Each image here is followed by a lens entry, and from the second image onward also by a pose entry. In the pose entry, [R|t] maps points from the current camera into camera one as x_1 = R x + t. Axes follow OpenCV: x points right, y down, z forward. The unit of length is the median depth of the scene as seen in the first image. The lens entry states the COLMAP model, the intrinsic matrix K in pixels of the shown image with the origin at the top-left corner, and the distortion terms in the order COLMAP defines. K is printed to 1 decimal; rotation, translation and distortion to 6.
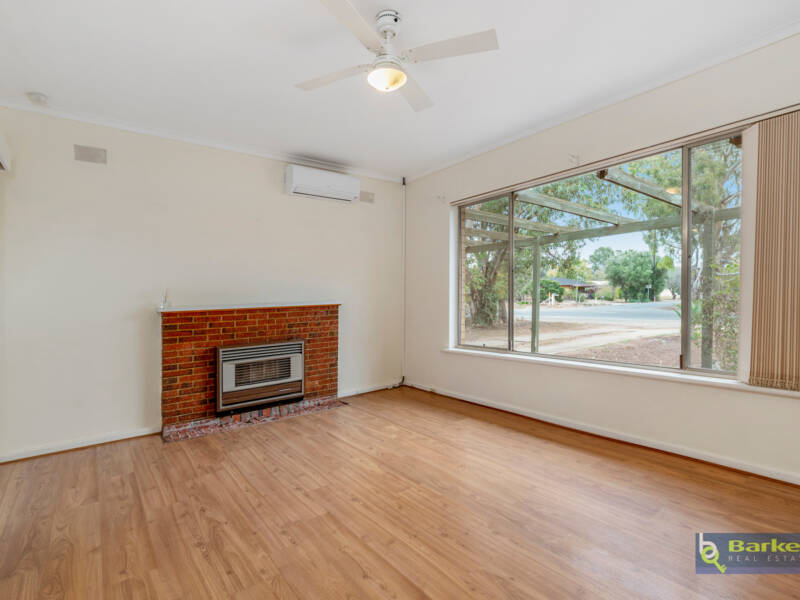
lens RADIAL K [[390.1, 0, 400.0], [0, 390.1, 300.0], [0, 0, 1]] dist [0.012793, 0.000070]
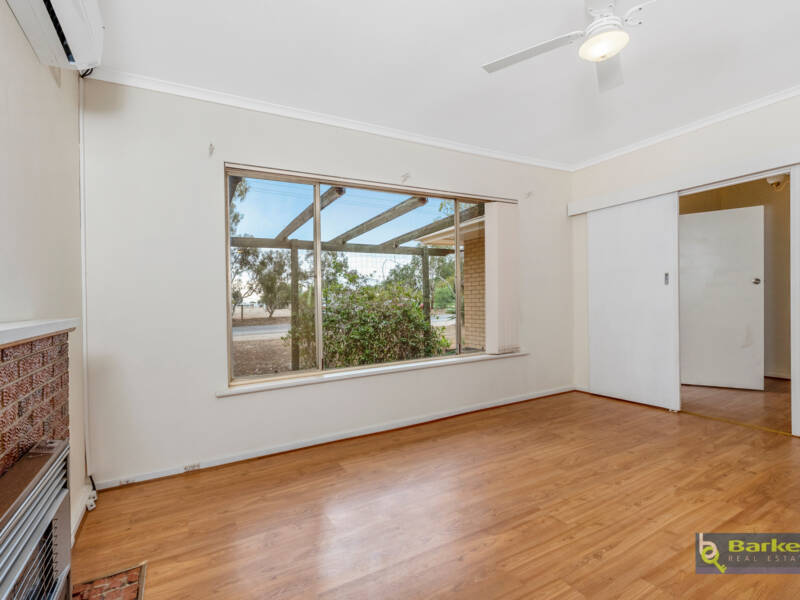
lens RADIAL K [[390.1, 0, 400.0], [0, 390.1, 300.0], [0, 0, 1]] dist [0.012793, 0.000070]
pose [[0.152995, 0.023882, 0.987938, -0.889523], [0.027450, 0.999220, -0.028406, 0.009839], [-0.987846, 0.031465, 0.152220, 1.156205]]
